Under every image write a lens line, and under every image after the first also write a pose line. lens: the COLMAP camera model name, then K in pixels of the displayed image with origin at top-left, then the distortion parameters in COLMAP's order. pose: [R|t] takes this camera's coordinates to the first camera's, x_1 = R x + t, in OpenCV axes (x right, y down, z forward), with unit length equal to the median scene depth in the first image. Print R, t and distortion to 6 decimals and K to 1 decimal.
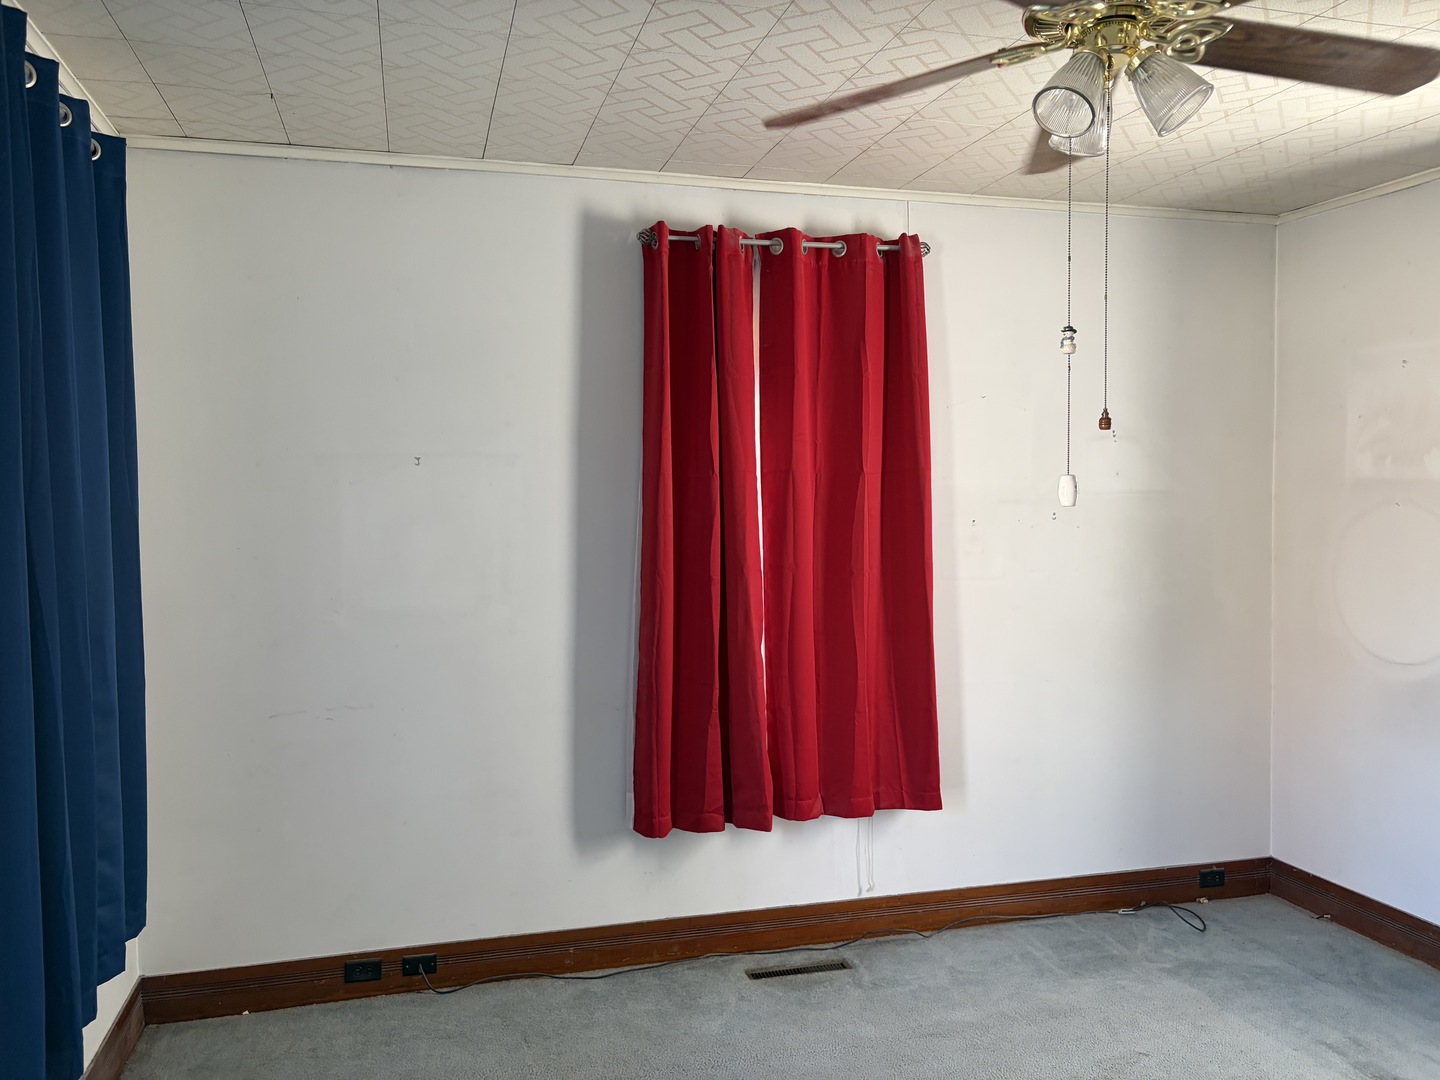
lens RADIAL K [[1088.9, 0, 715.5], [0, 1088.9, 538.8], [0, 0, 1]] dist [0.053278, -0.062958]
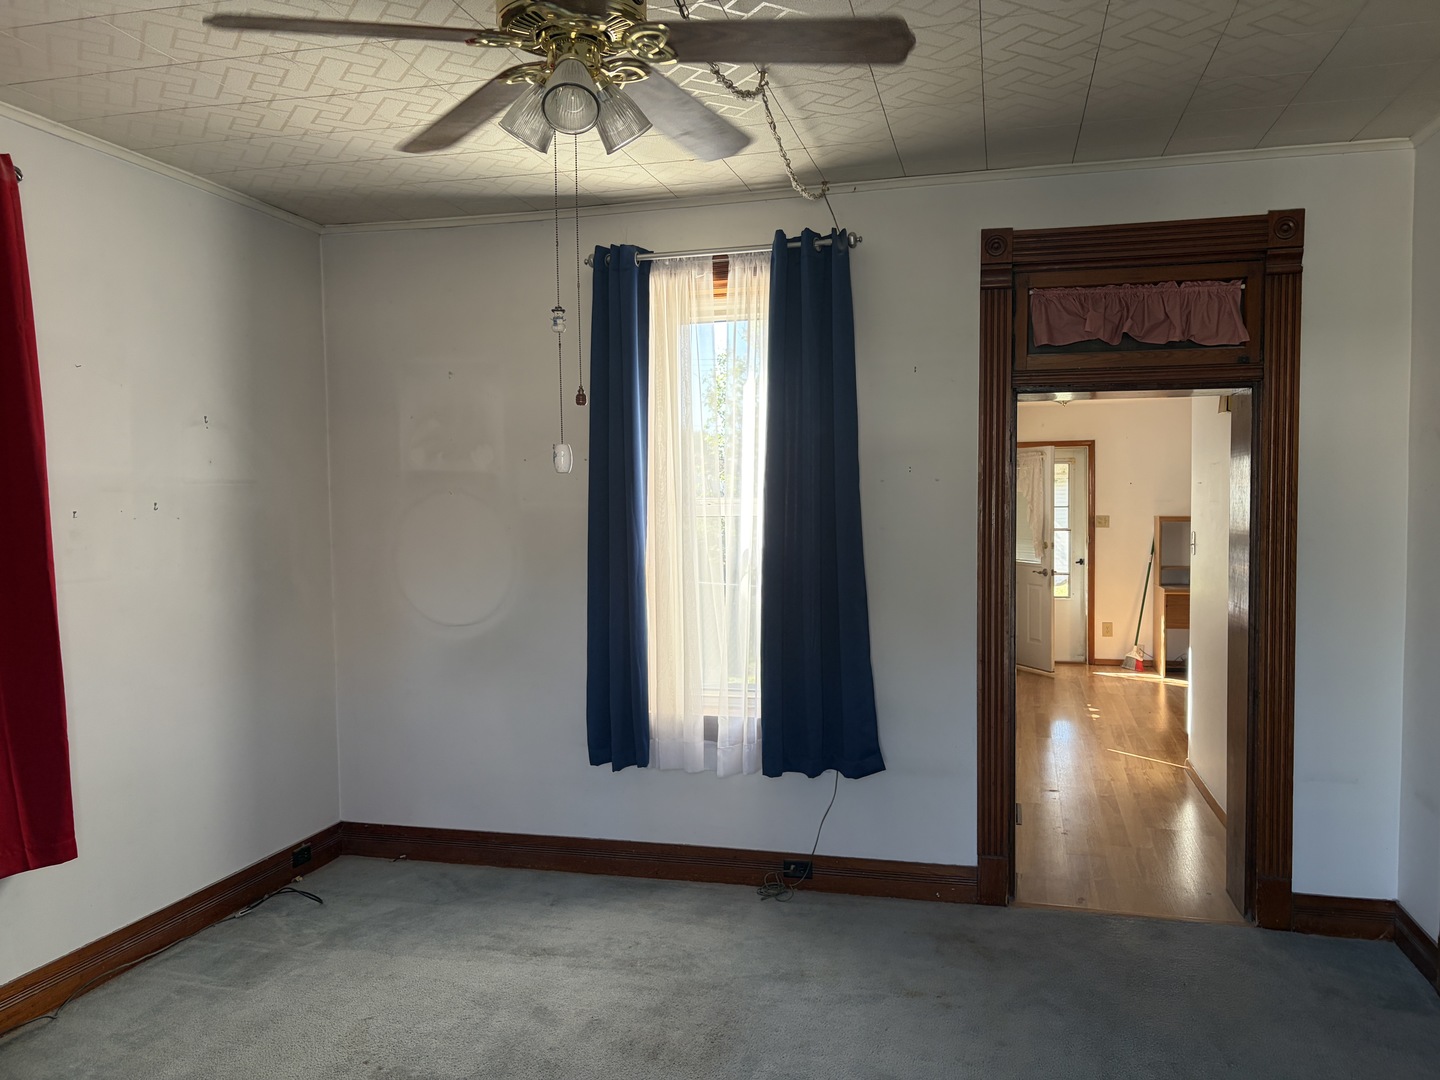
lens RADIAL K [[1088.9, 0, 714.7], [0, 1088.9, 550.4], [0, 0, 1]] dist [0.053278, -0.062958]
pose [[0.503906, -0.044296, 0.862622, -0.258937], [0.043195, 0.998727, 0.026052, 0.012756], [-0.862678, 0.024133, 0.505177, 0.151996]]
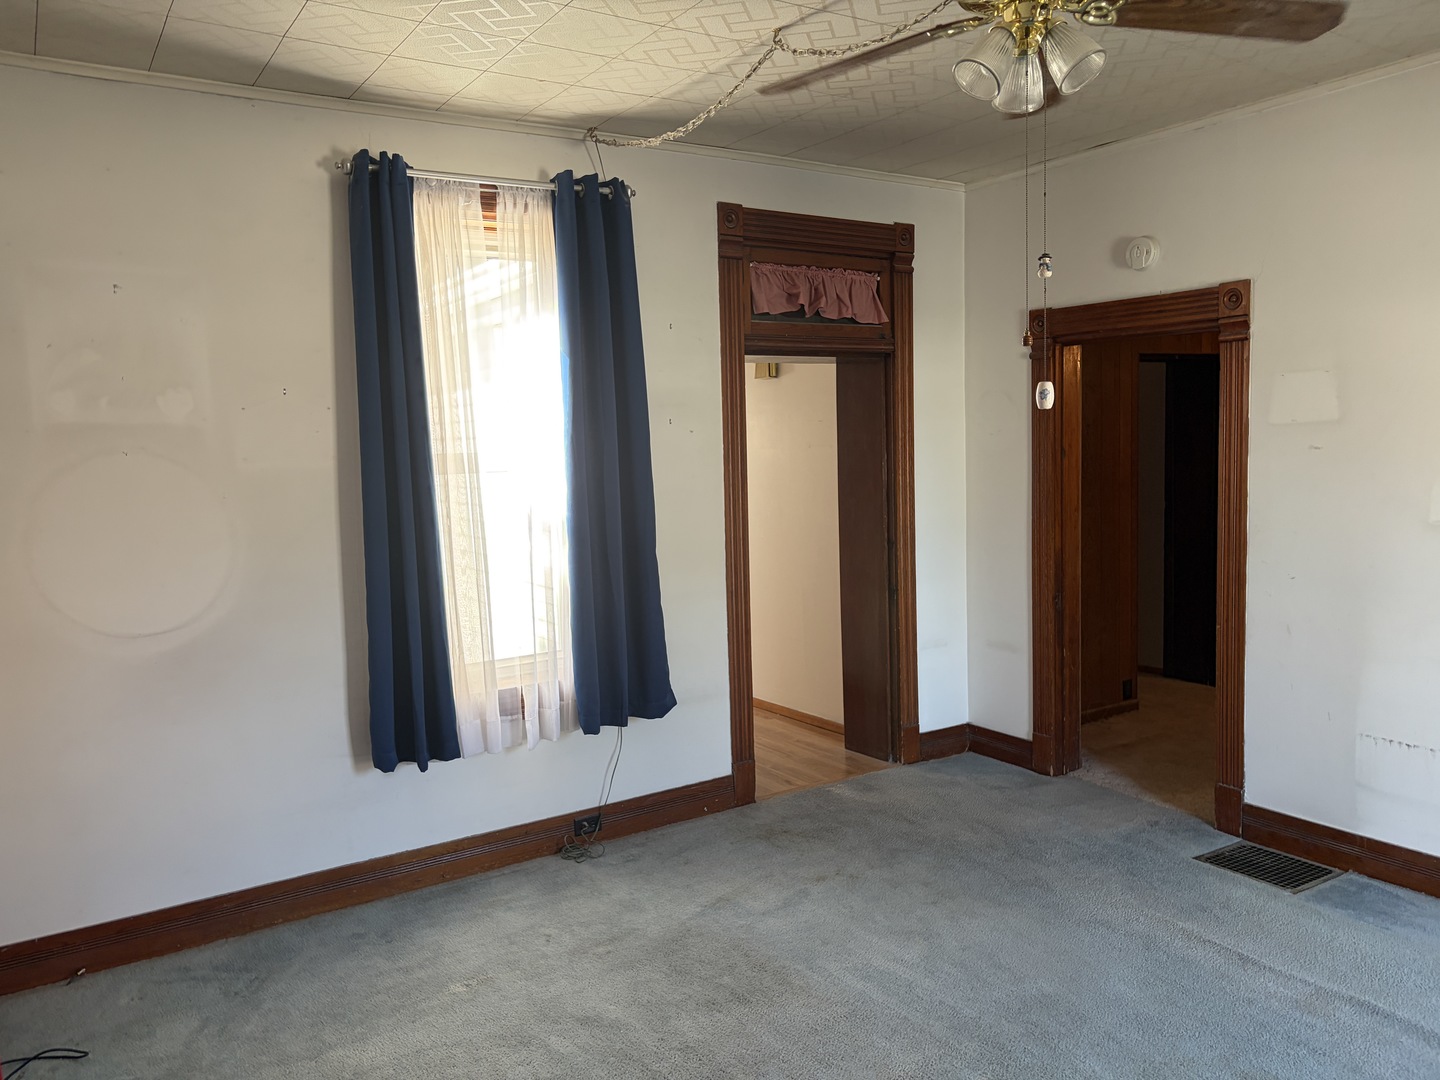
lens RADIAL K [[1088.9, 0, 713.1], [0, 1088.9, 545.7], [0, 0, 1]] dist [0.053278, -0.062958]
pose [[-0.289925, -0.078072, 0.953860, -0.337722], [0.073252, 0.991933, 0.103453, -0.014840], [-0.954242, 0.099866, -0.281867, 0.802672]]
